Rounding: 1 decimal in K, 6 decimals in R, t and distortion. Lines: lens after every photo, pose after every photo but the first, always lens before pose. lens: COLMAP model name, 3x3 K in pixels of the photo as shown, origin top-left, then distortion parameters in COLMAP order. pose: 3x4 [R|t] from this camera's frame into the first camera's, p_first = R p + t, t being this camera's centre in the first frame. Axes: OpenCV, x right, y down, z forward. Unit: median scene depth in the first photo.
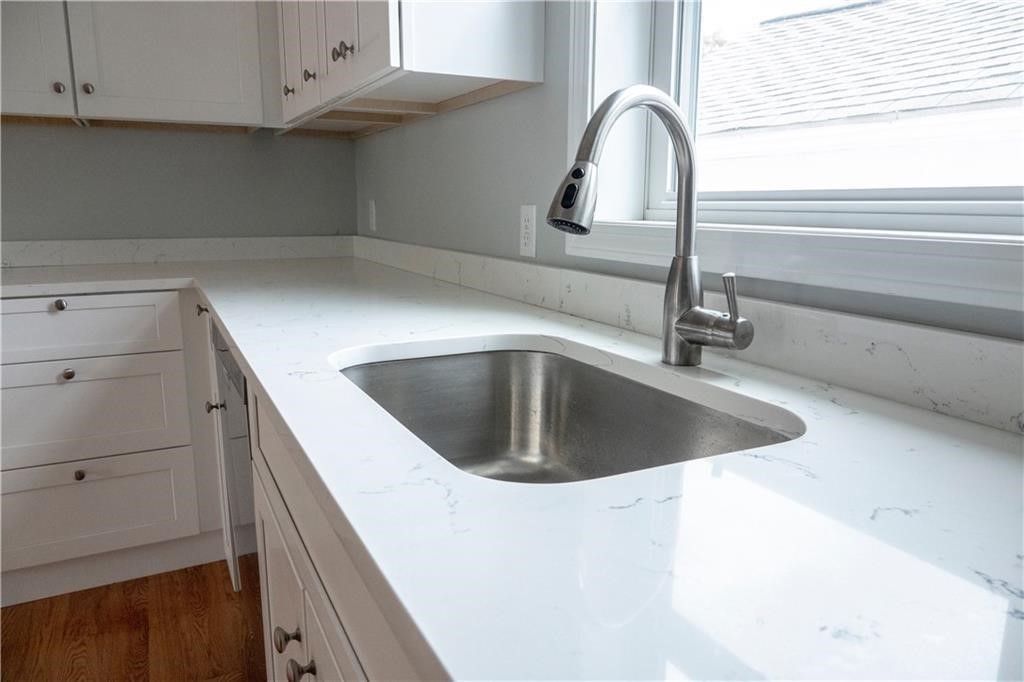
lens RADIAL K [[714.5, 0, 494.4], [0, 714.5, 339.3], [0, 0, 1]] dist [0.006287, 0.003474]
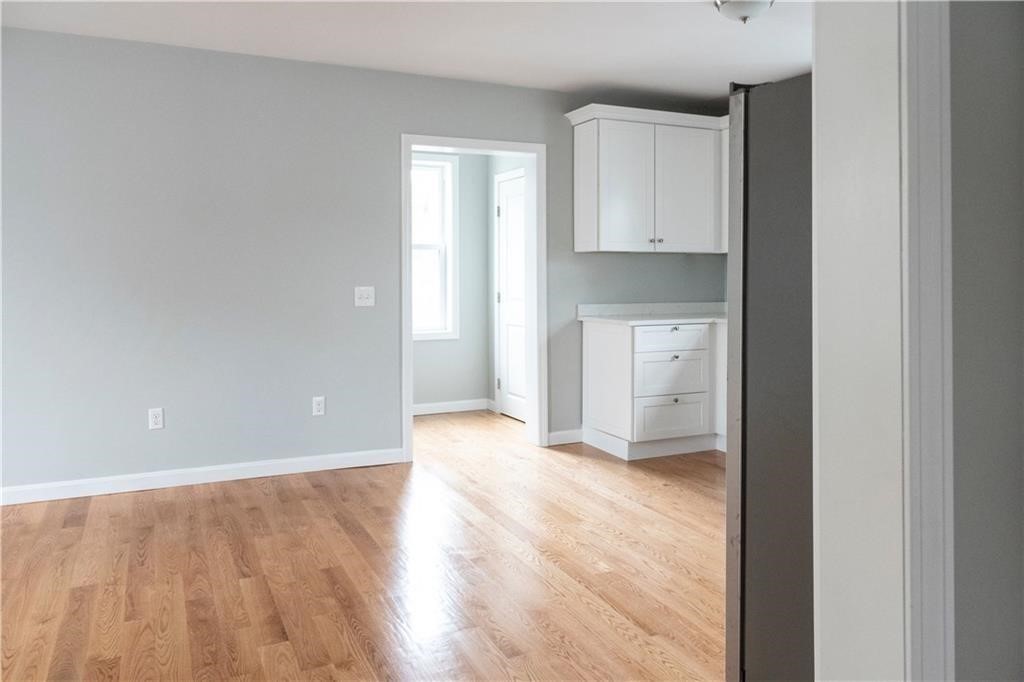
lens RADIAL K [[741.8, 0, 477.5], [0, 741.8, 257.7], [0, 0, 1]] dist [0.005233, 0.001407]
pose [[0.999209, 0.006273, -0.039259, -1.239312], [-0.014251, 0.978369, -0.206374, 0.263967], [0.037115, 0.206770, 0.977685, -1.661541]]
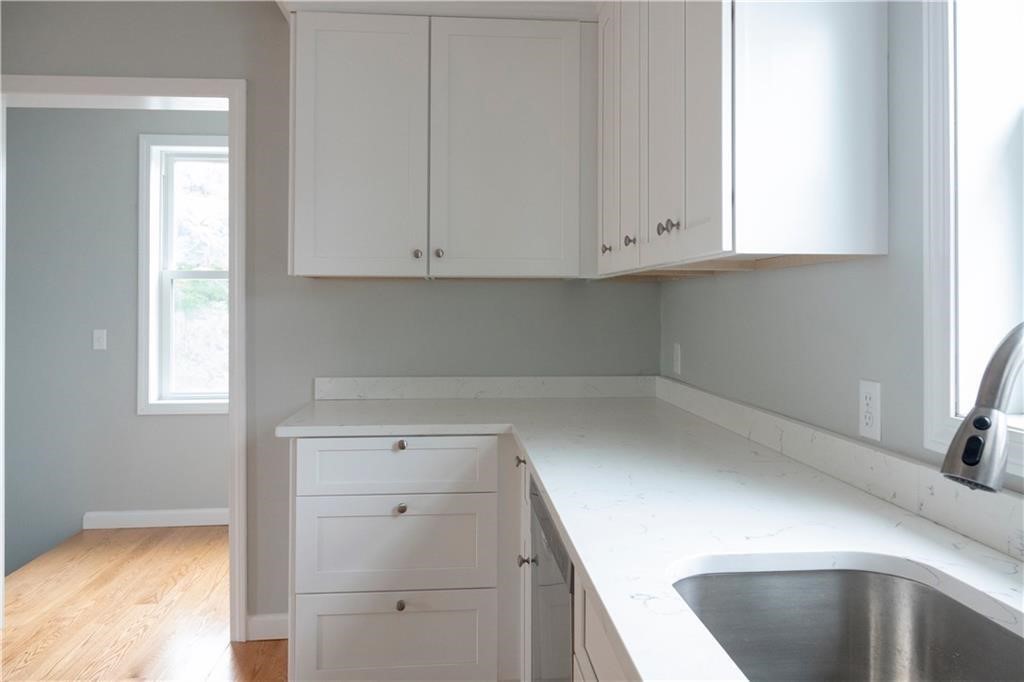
lens RADIAL K [[716.0, 0, 499.8], [0, 716.0, 293.7], [0, 0, 1]] dist [0.004048, 0.002139]
pose [[0.930135, 0.001923, -0.367212, -0.051808], [-0.075263, 0.979756, -0.185507, -0.086339], [0.359422, 0.200184, 0.911451, -0.019528]]
